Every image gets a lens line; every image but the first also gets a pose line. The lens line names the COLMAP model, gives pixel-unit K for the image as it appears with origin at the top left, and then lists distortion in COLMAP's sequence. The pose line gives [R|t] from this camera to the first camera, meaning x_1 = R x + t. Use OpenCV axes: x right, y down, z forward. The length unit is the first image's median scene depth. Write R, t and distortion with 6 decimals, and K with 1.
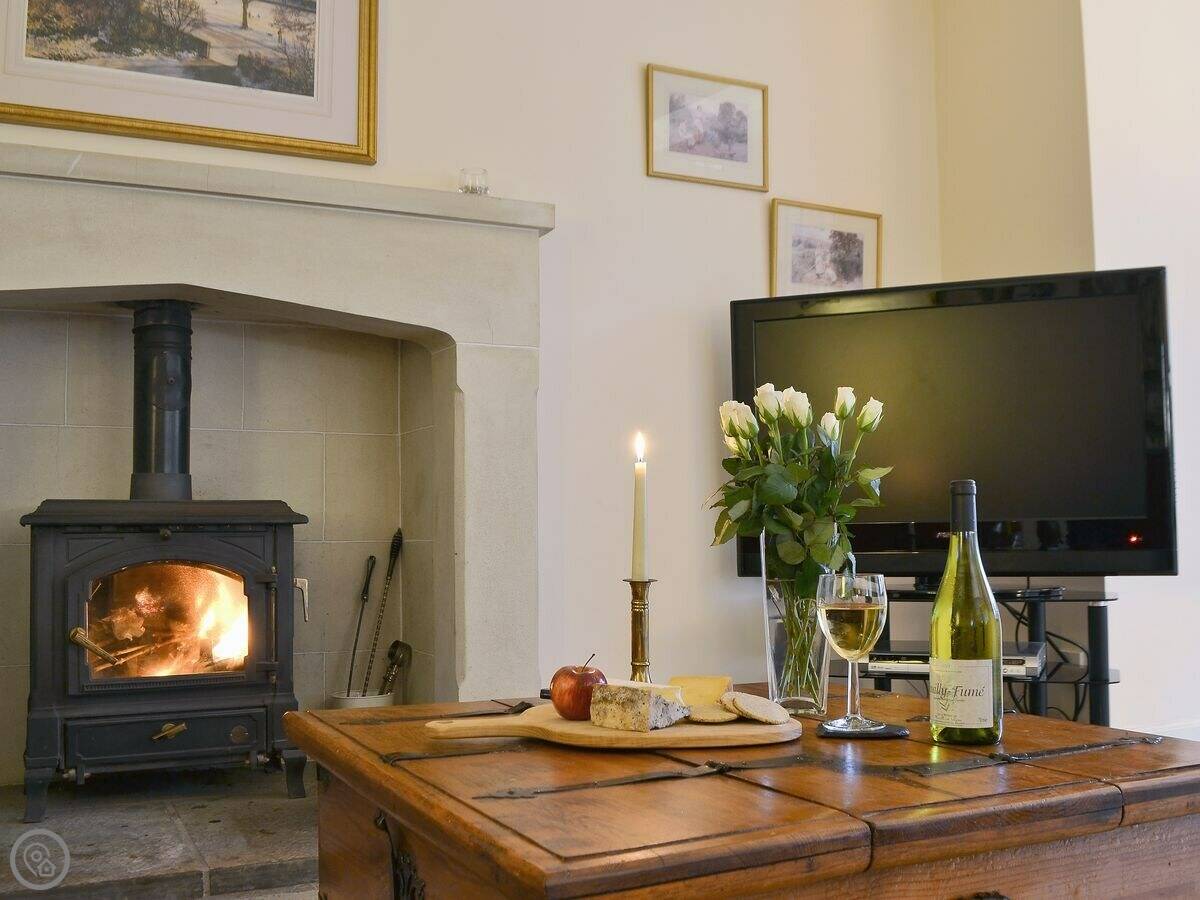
lens RADIAL K [[1246.3, 0, 601.0], [0, 1246.3, 467.1], [0, 0, 1]] dist [-0.069371, -0.009765]
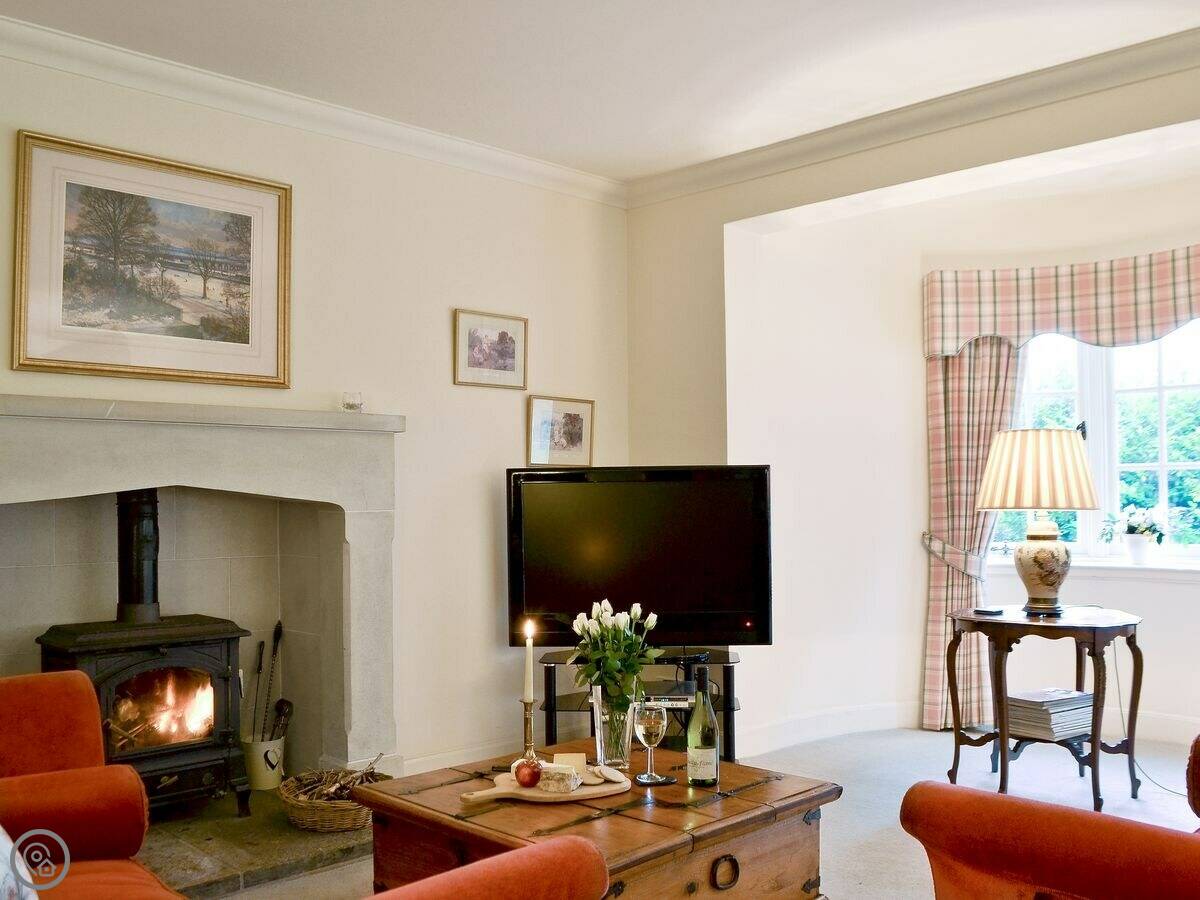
lens RADIAL K [[1153.2, 0, 641.9], [0, 1153.2, 449.1], [0, 0, 1]] dist [-0.073567, -0.004687]
pose [[0.935074, 0.014917, 0.354139, -0.281879], [-0.022356, 0.999607, 0.016922, -0.212998], [-0.353747, -0.023741, 0.935040, -0.454589]]
